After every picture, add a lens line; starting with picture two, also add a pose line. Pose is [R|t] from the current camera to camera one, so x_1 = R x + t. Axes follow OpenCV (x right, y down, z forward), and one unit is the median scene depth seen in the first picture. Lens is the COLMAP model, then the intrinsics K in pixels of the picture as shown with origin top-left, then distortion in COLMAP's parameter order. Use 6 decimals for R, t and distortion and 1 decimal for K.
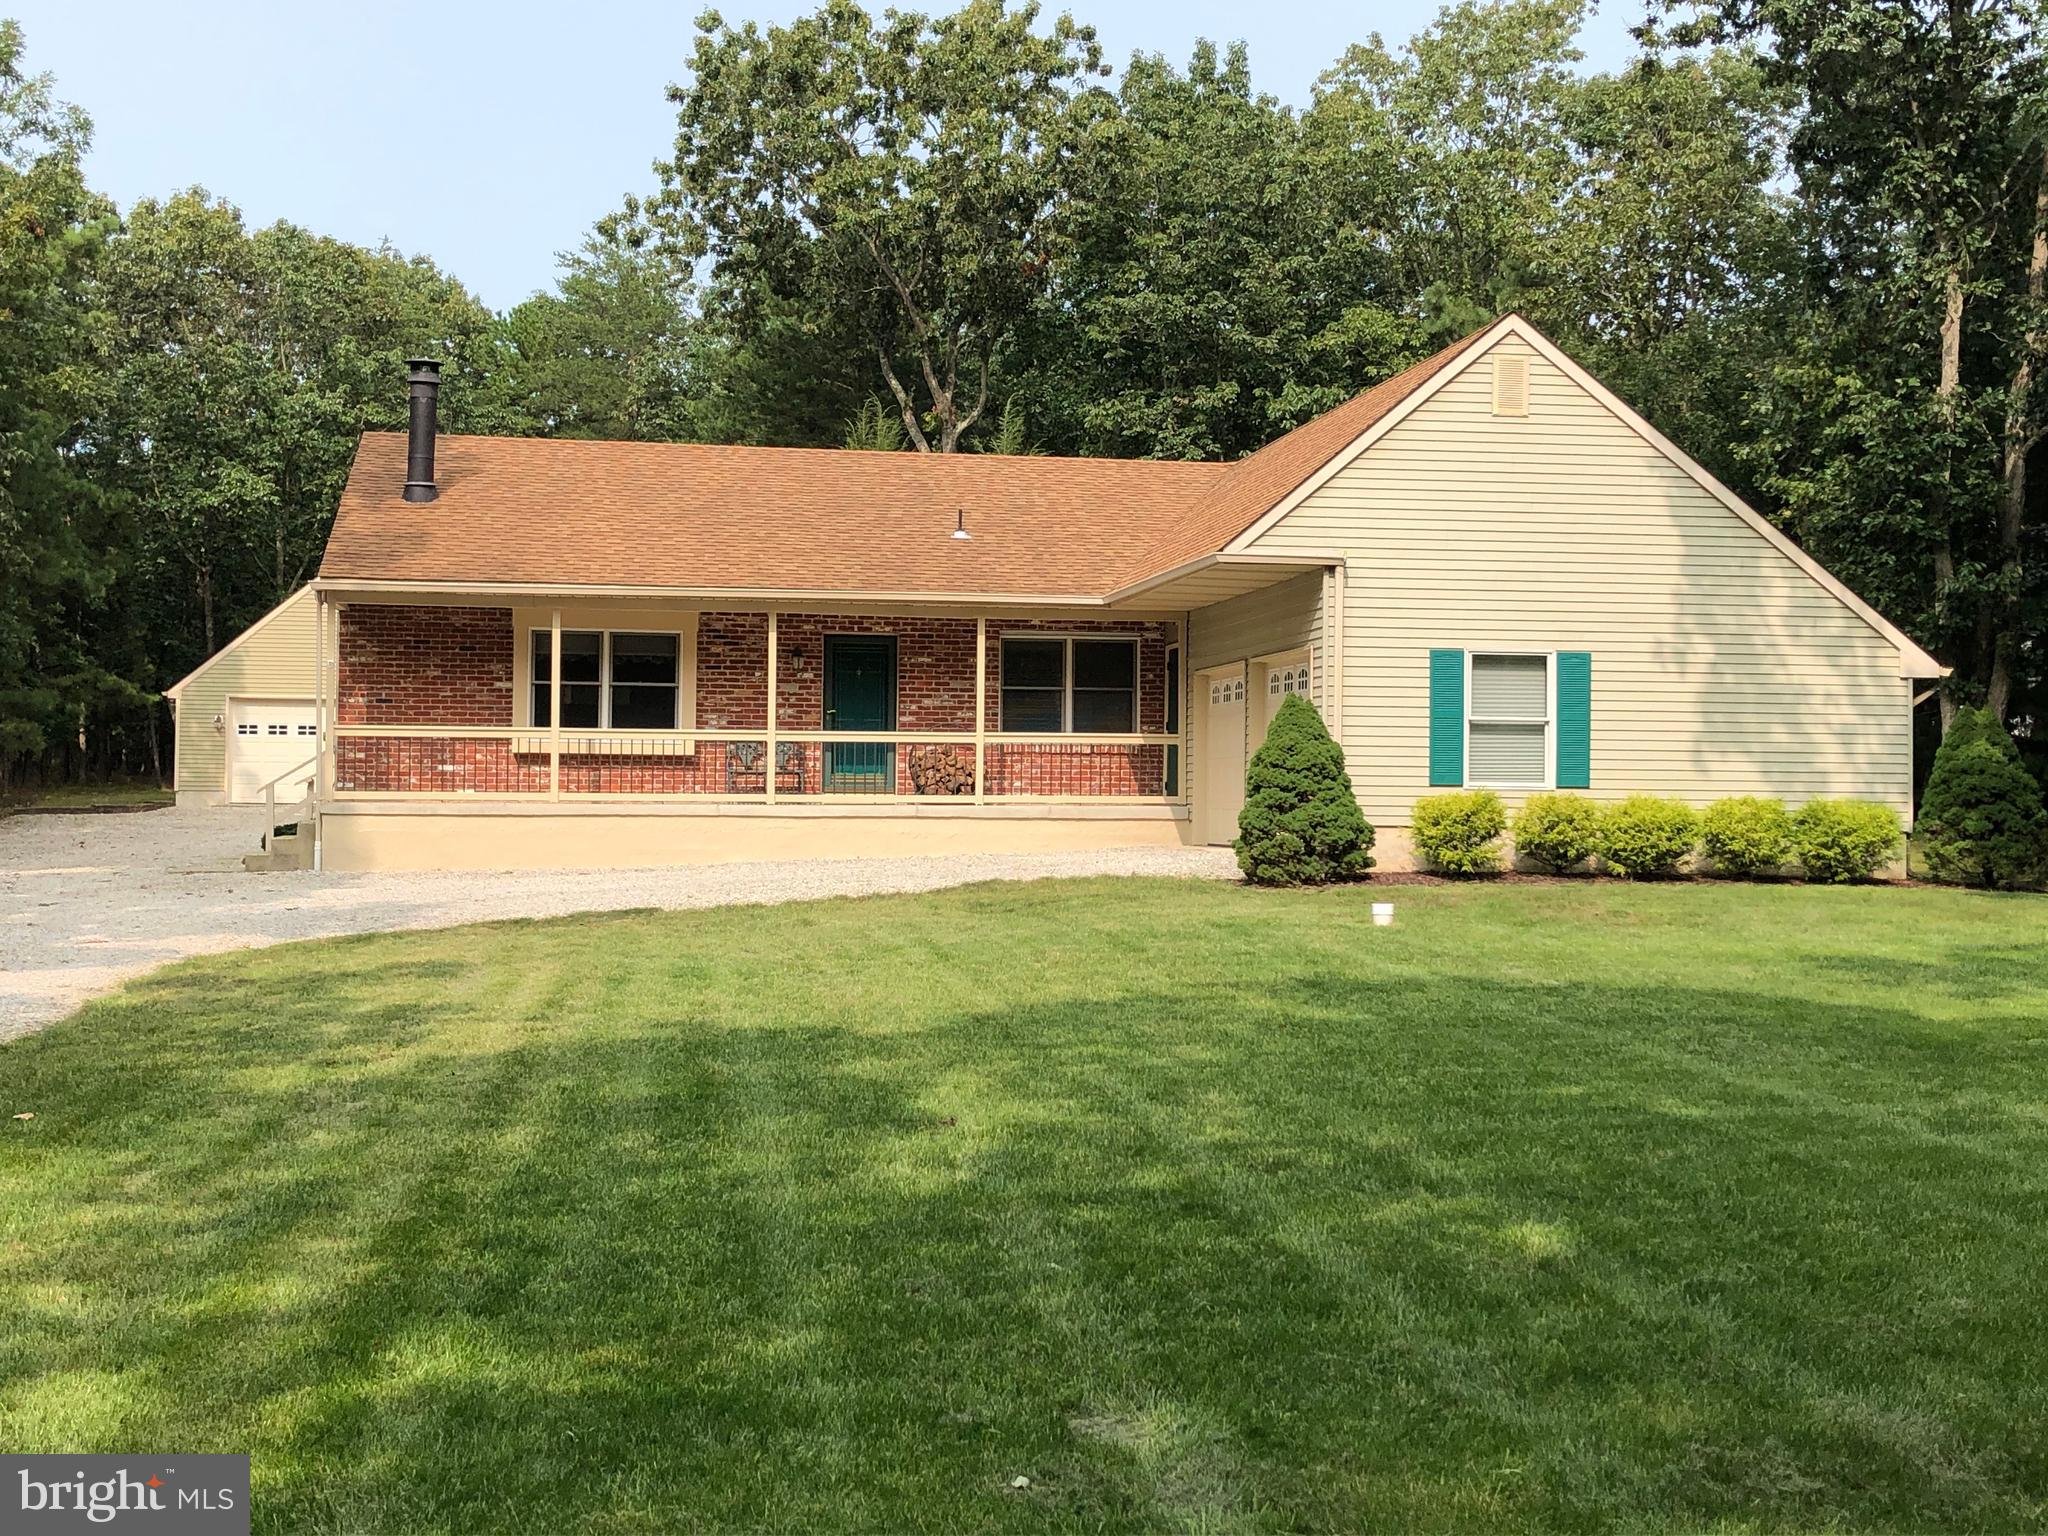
lens RADIAL K [[2523.3, 0, 1014.7], [0, 2523.3, 758.4], [0, 0, 1]] dist [0.046121, 0.000000]
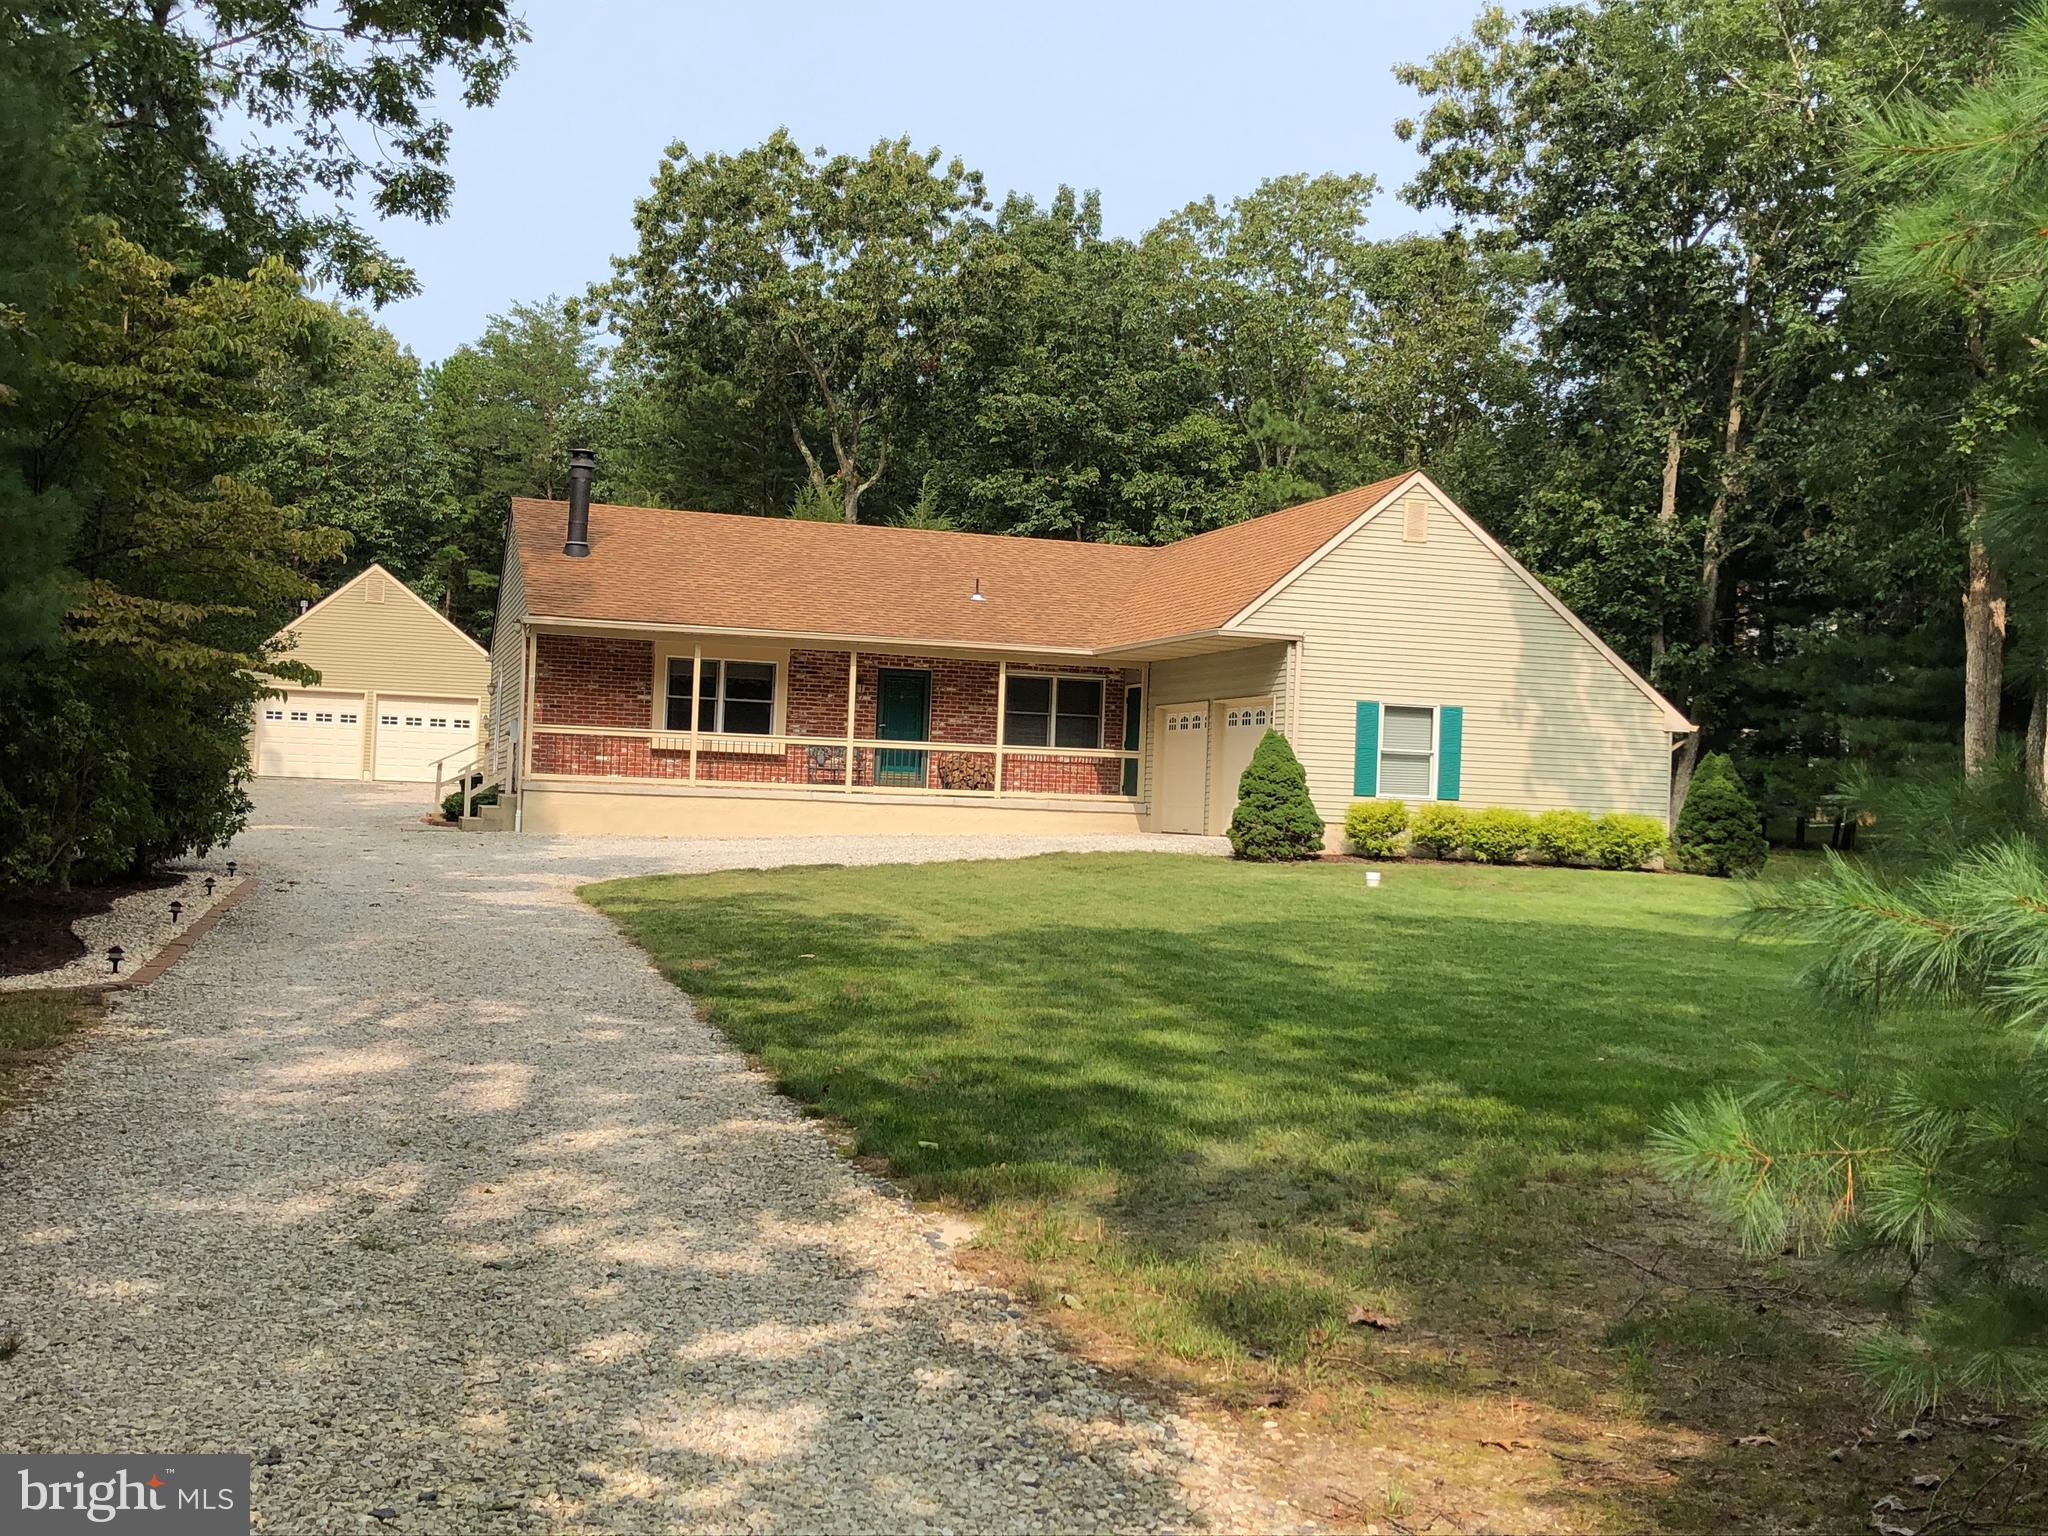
lens RADIAL K [[2248.3, 0, 1025.6], [0, 2248.3, 760.8], [0, 0, 1]] dist [0.083598, 0.000000]
pose [[0.992279, 0.033029, 0.119546, -0.138292], [-0.033193, 0.999449, -0.000618, -0.001480], [-0.119501, -0.003355, 0.992828, -0.201552]]
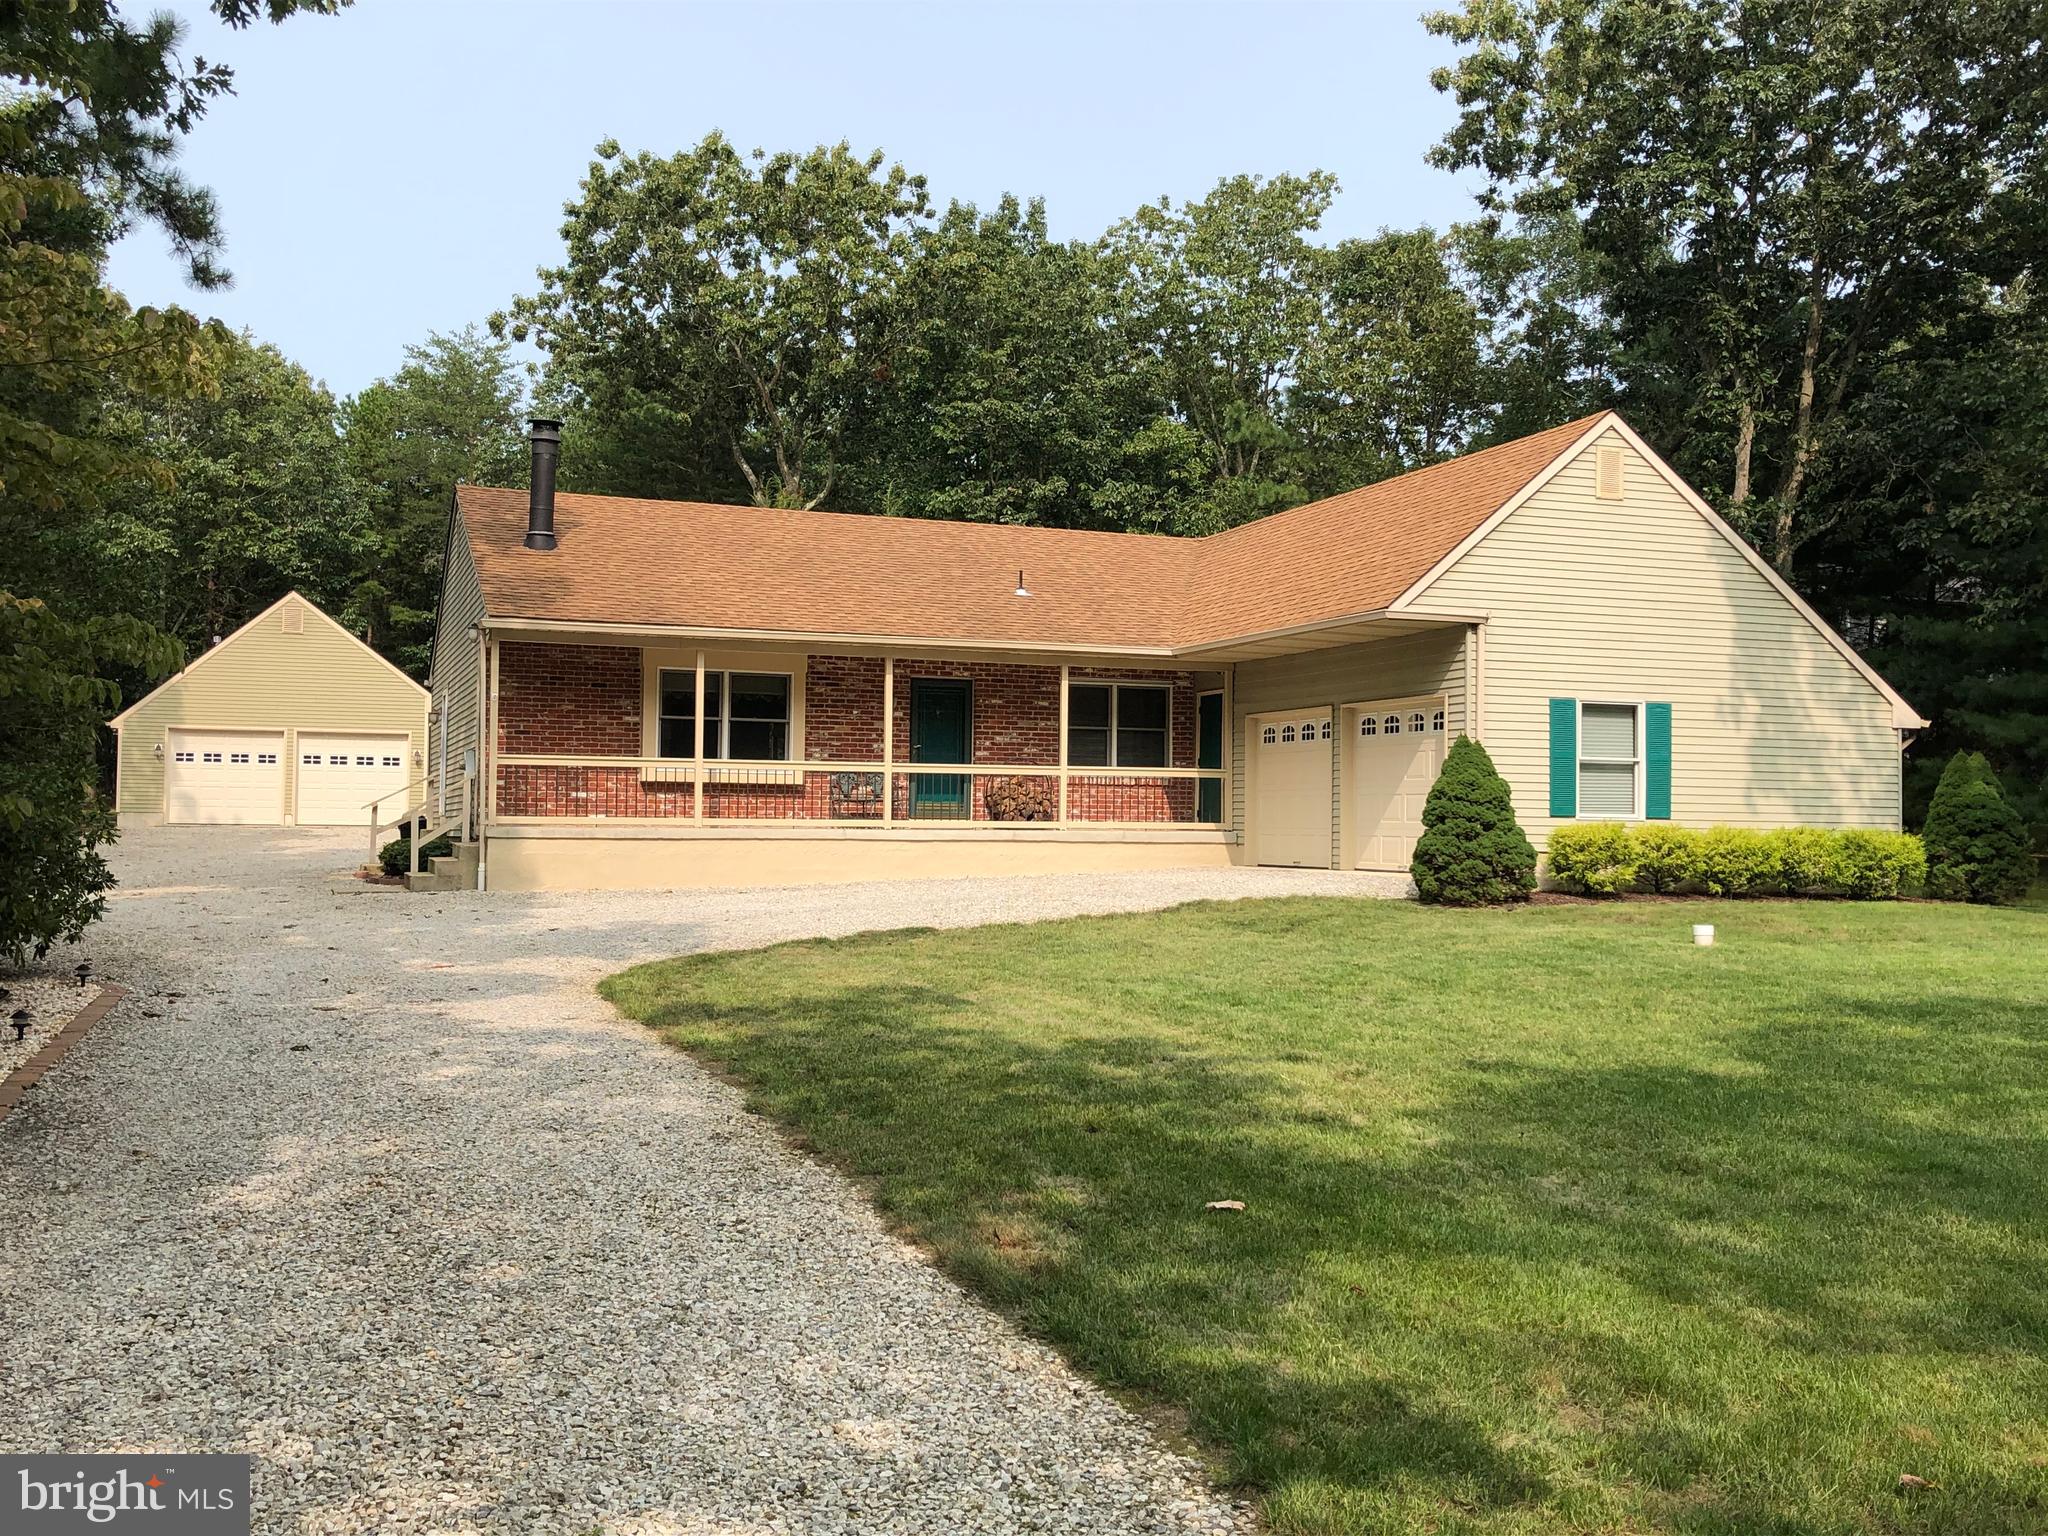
lens RADIAL K [[2010.6, 0, 1036.6], [0, 2010.6, 778.4], [0, 0, 1]] dist [0.037720, 0.000000]
pose [[0.981889, 0.007721, 0.189299, -0.187927], [-0.006902, 0.999964, -0.004985, -0.000251], [-0.189331, 0.003588, 0.981907, 0.108764]]
